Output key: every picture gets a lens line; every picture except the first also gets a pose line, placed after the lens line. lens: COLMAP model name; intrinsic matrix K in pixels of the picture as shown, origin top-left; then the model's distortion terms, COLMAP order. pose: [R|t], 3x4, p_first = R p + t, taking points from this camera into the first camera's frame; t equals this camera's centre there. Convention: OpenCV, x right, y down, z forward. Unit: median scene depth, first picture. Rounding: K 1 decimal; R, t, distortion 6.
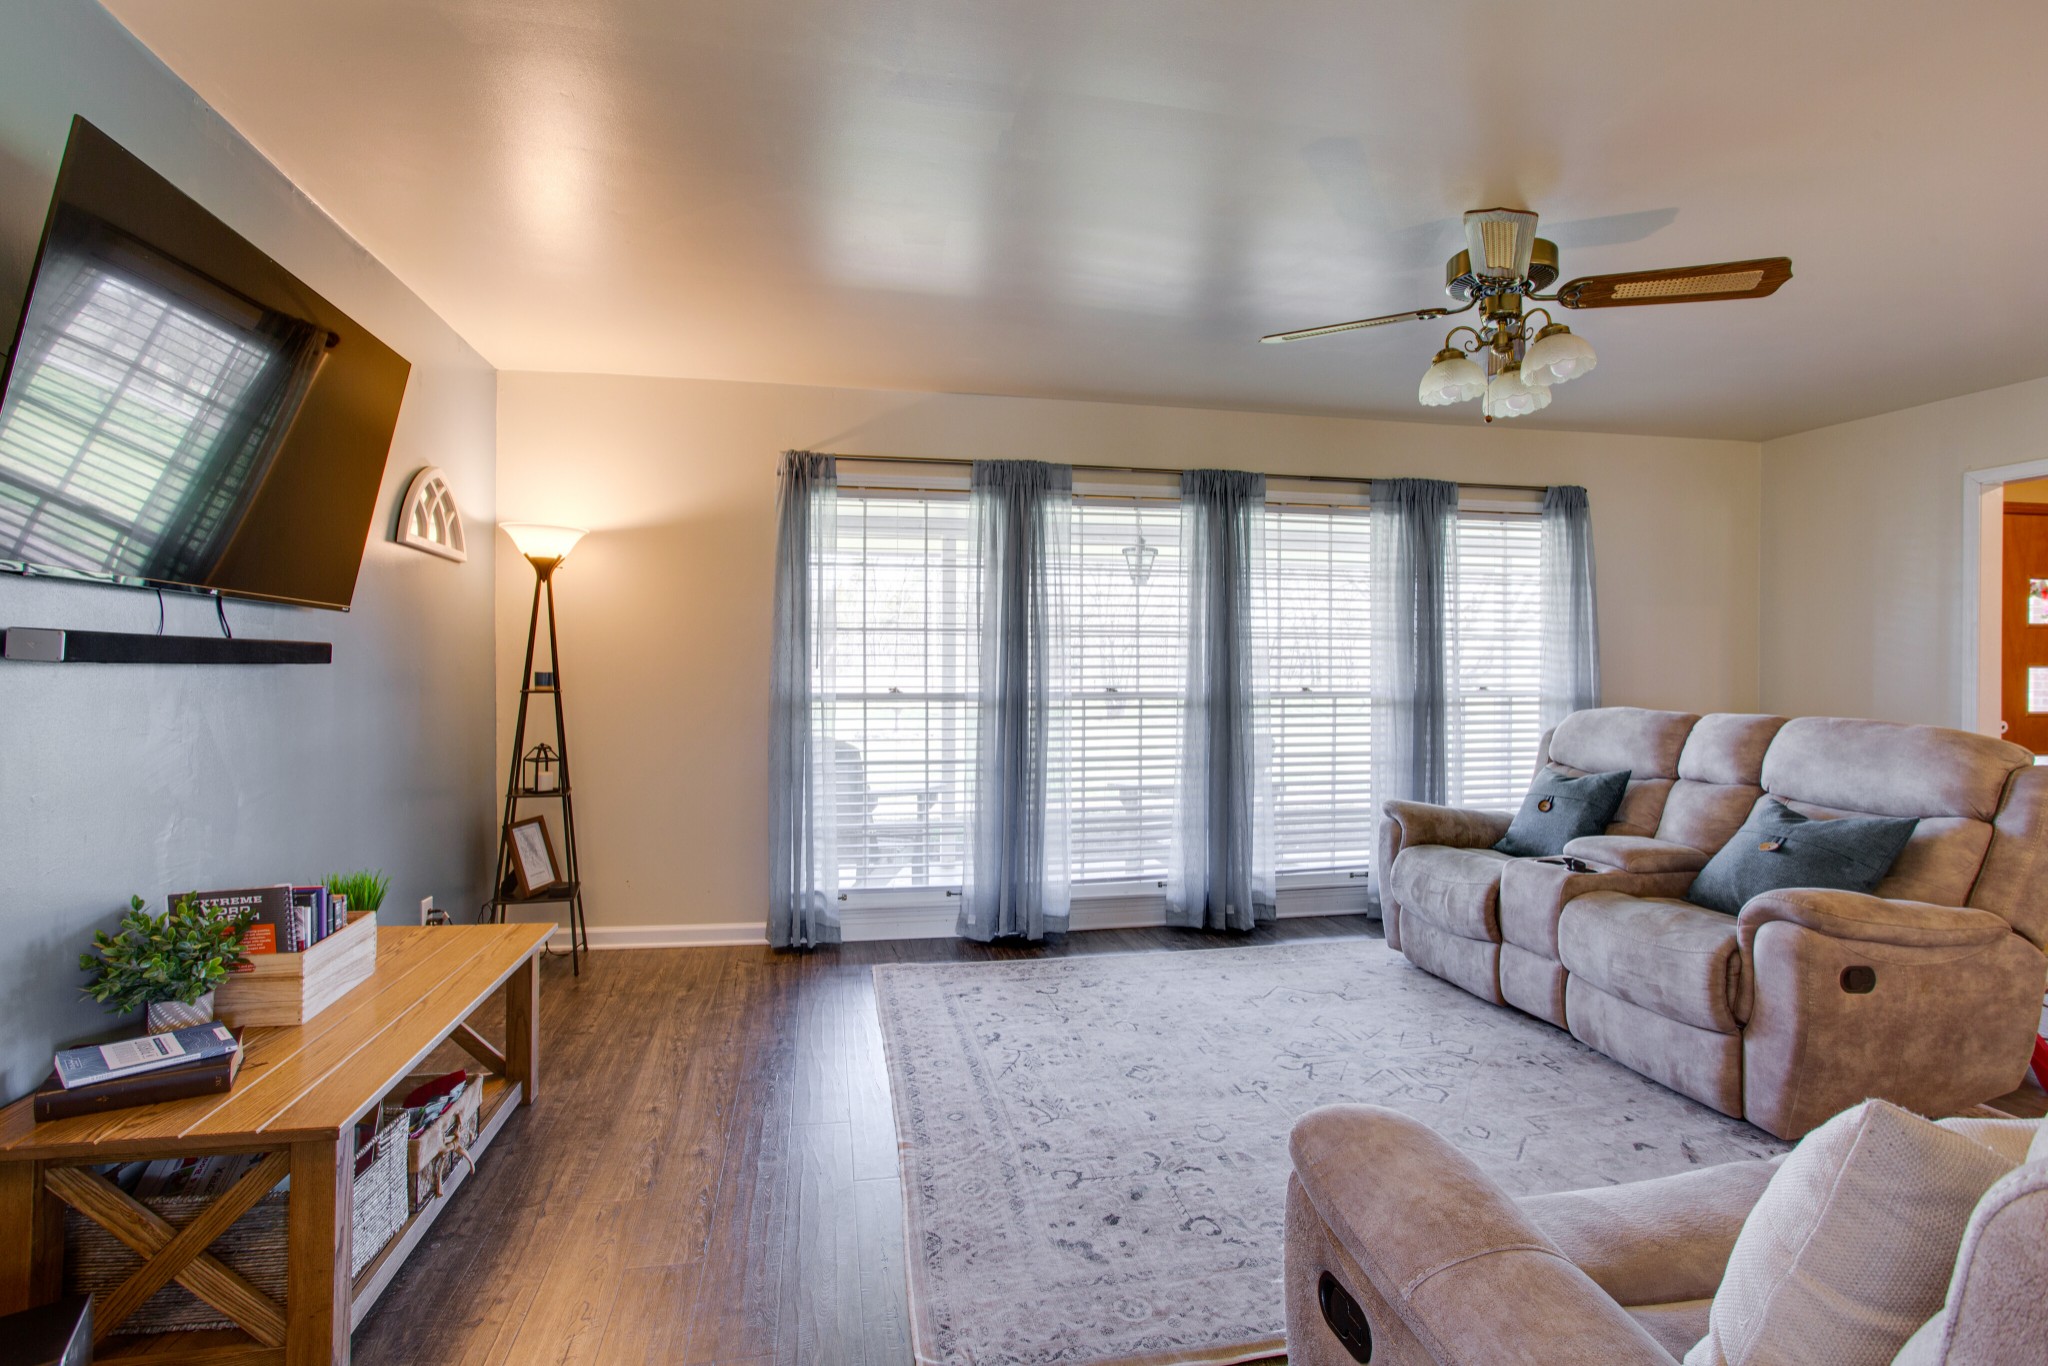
lens RADIAL K [[988.8, 0, 1022.0], [0, 988.8, 672.9], [0, 0, 1]] dist [-0.041520, 0.024633]
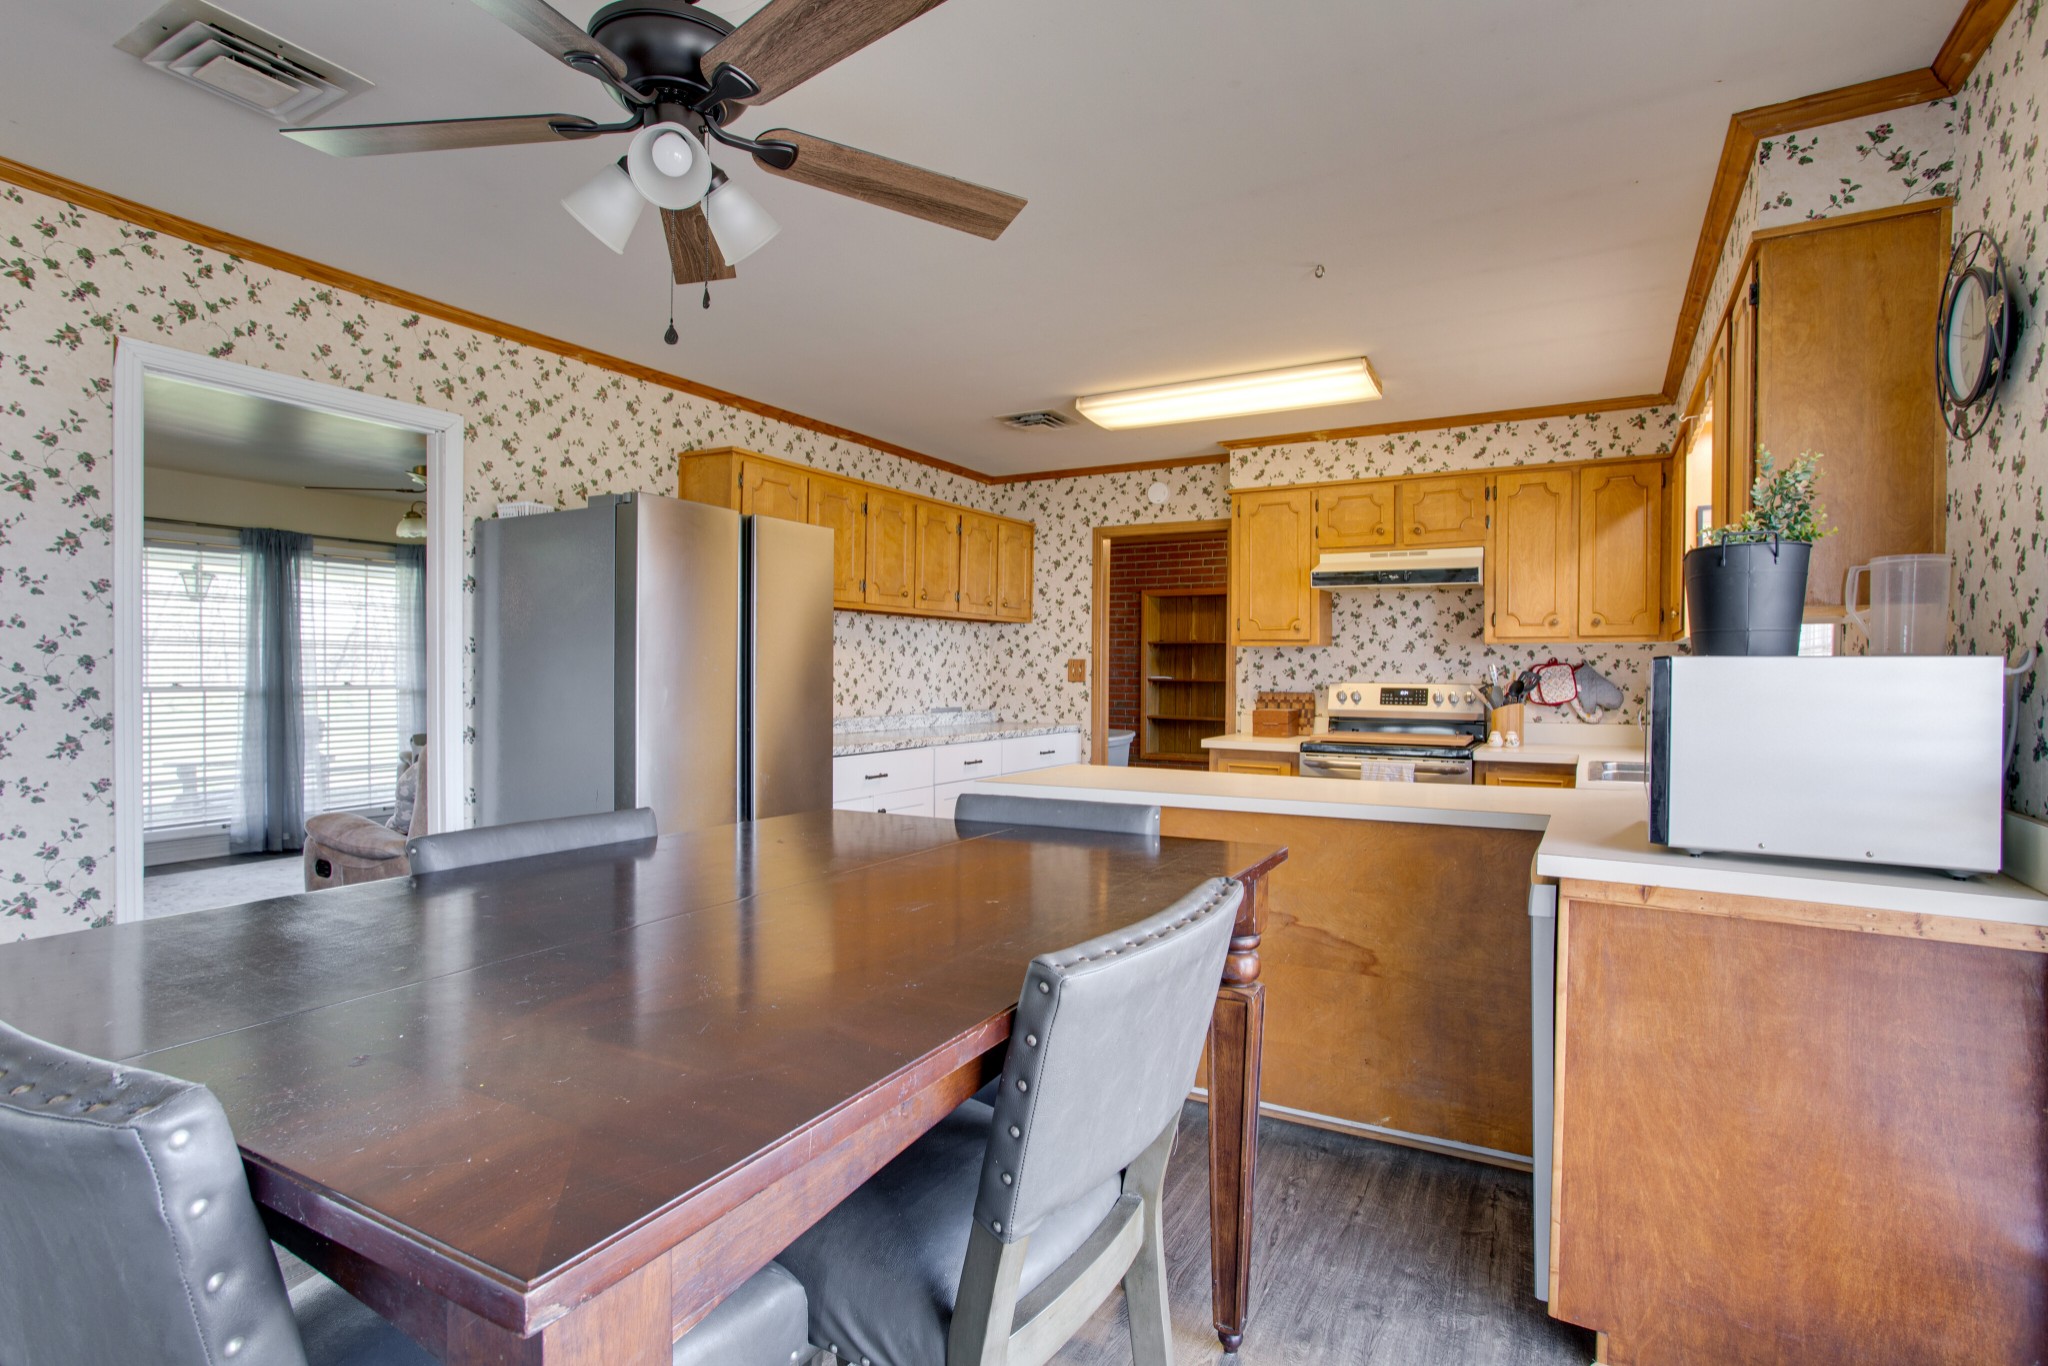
lens RADIAL K [[997.3, 0, 1024.3], [0, 997.3, 679.4], [0, 0, 1]] dist [-0.042570, 0.025692]
pose [[0.650749, -0.007310, 0.759257, -0.171417], [-0.000347, 0.999951, 0.009925, -0.003993], [-0.759292, -0.006722, 0.650715, -0.742007]]
